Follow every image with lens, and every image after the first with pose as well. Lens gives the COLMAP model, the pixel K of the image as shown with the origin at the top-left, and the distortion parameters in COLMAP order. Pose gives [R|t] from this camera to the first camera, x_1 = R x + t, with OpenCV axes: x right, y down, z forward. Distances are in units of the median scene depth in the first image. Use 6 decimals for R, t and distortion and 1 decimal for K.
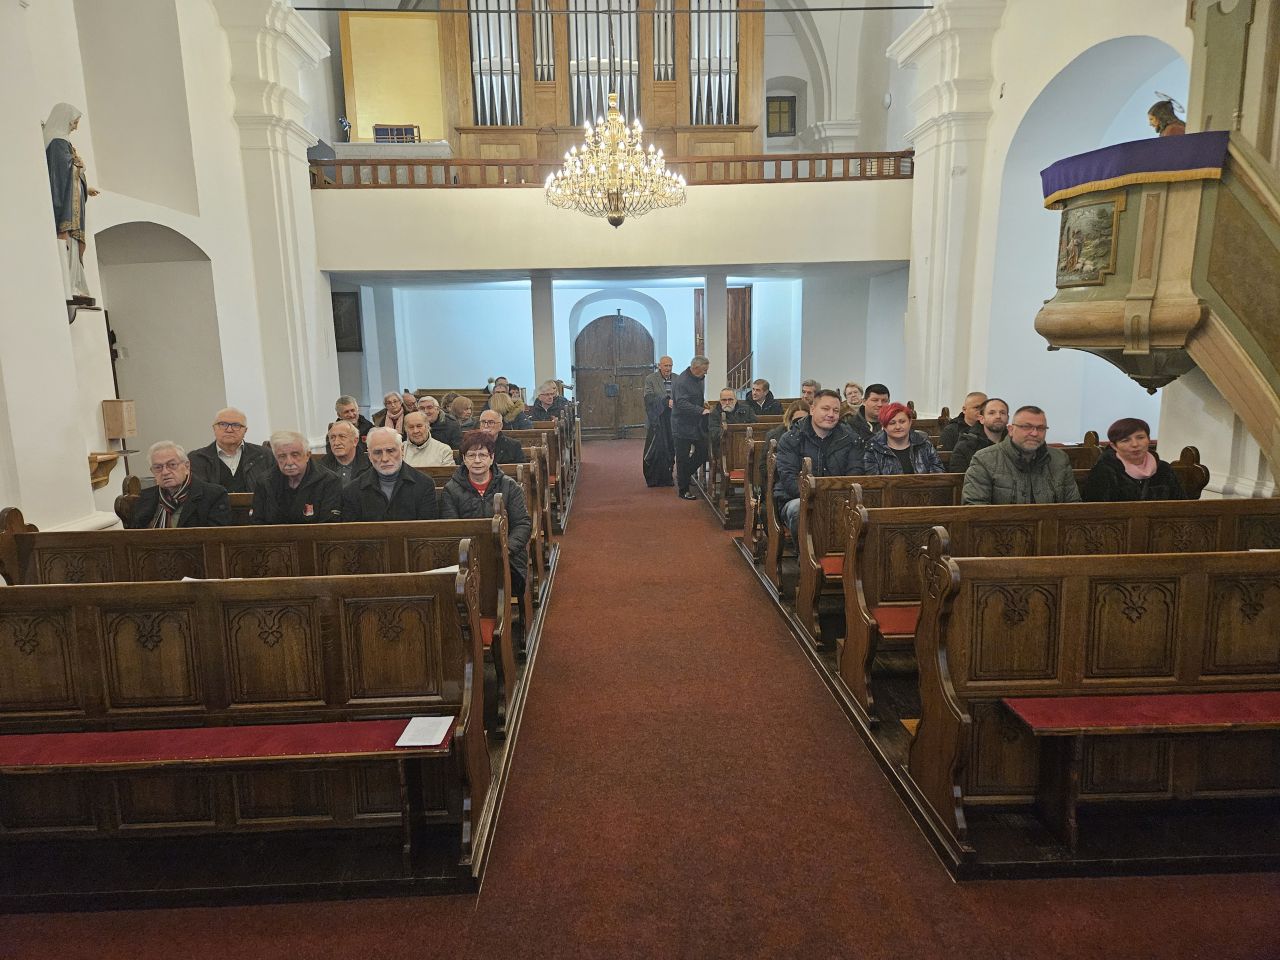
lens RADIAL K [[842.0, 0, 626.1], [0, 842.0, 494.2], [0, 0, 1]] dist [0.068269, -0.058376]
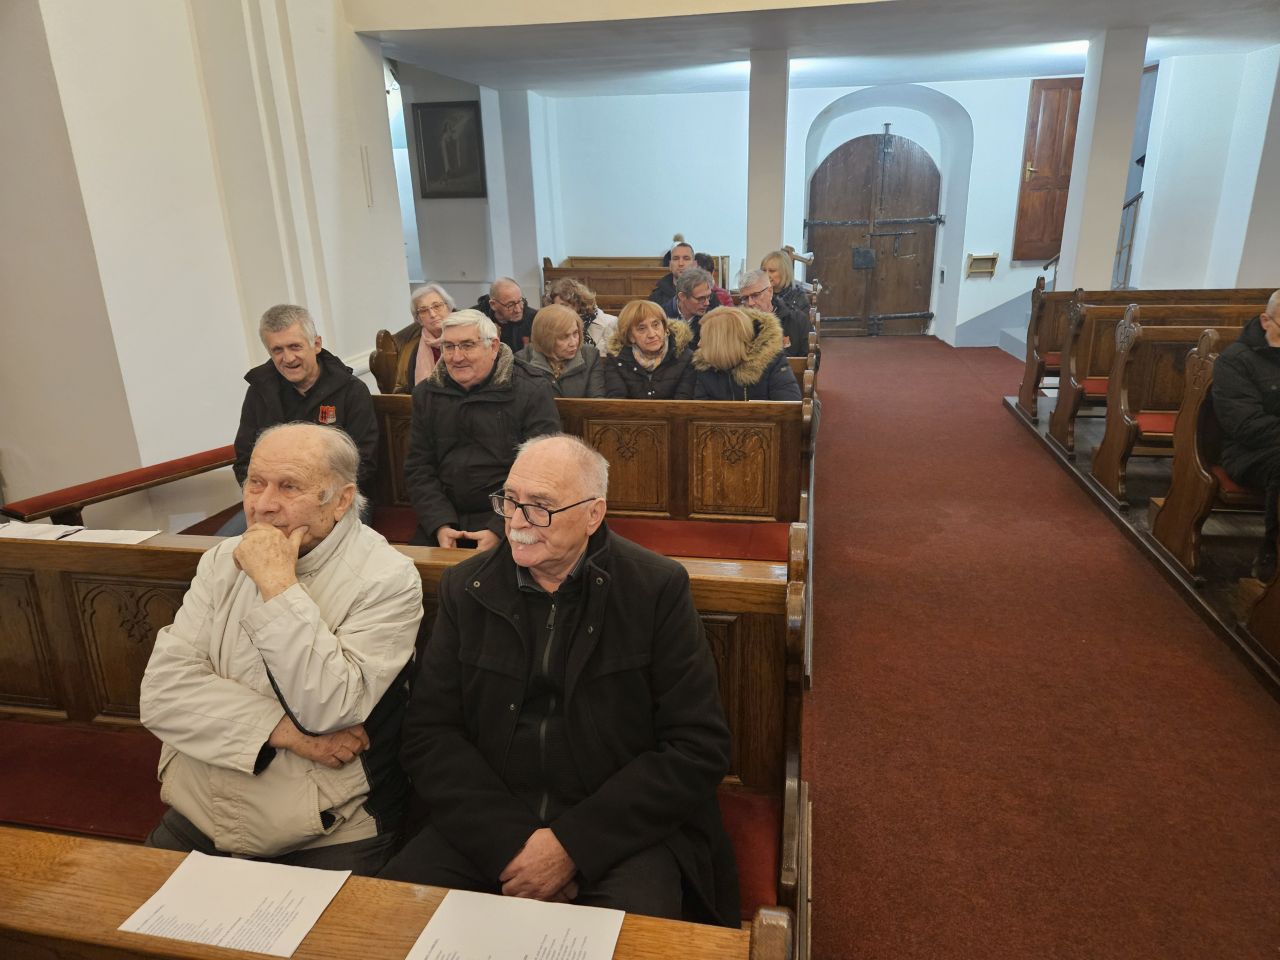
lens RADIAL K [[844.9, 0, 640.0], [0, 844.9, 480.0], [0, 0, 1]] dist [0.062634, -0.049385]
pose [[0.976056, 0.067789, -0.206687, -0.109812], [-0.036147, 0.987535, 0.153194, -0.147414], [0.214496, -0.142054, 0.966340, 0.920922]]
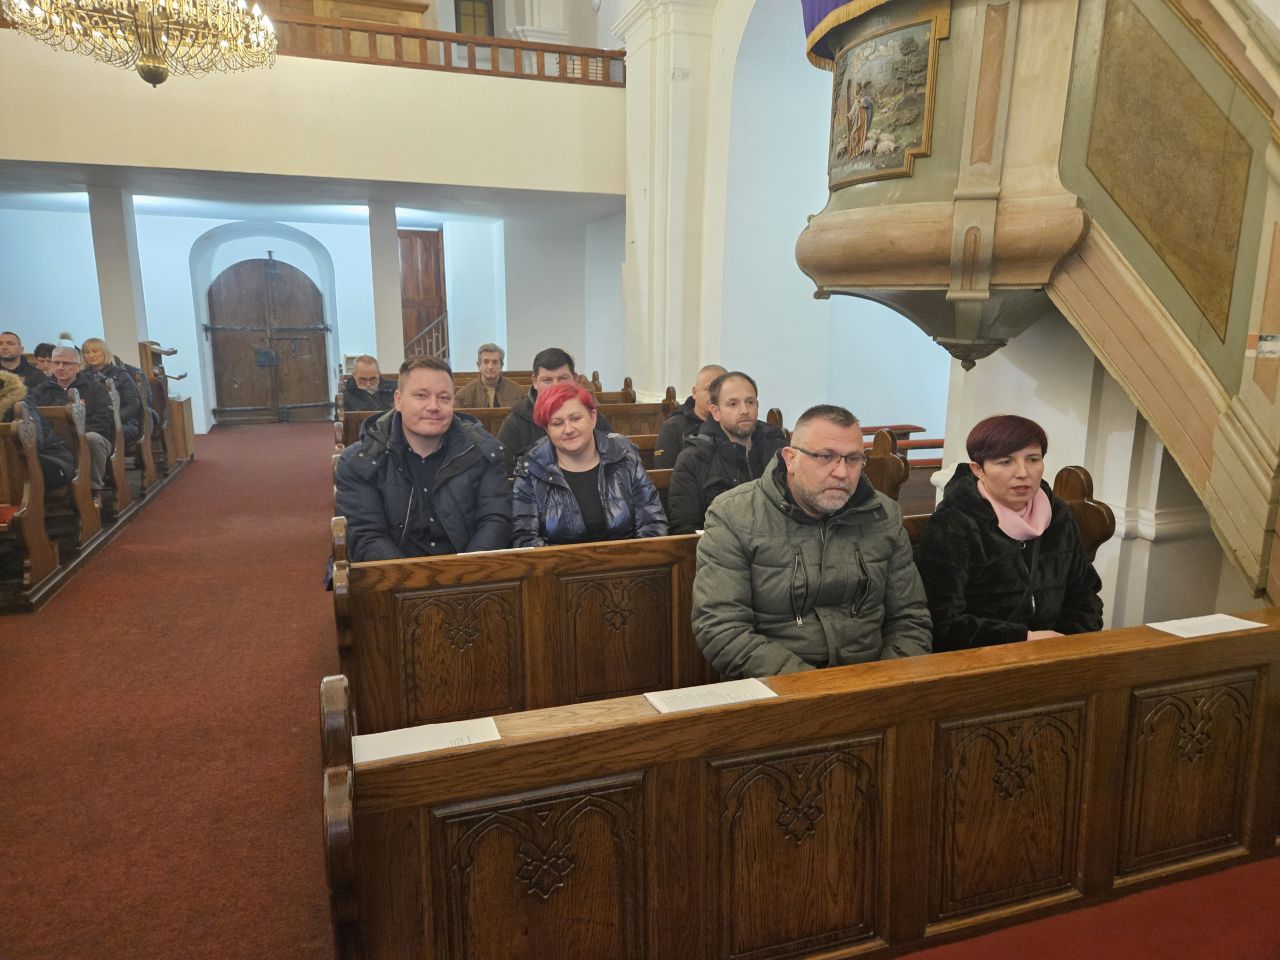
lens RADIAL K [[841.1, 0, 627.9], [0, 841.1, 488.7], [0, 0, 1]] dist [0.067236, -0.056165]
pose [[0.957115, -0.033977, 0.287709, 0.205361], [0.026744, 0.999221, 0.029037, -0.058001], [-0.288472, -0.020097, 0.957277, 0.503787]]
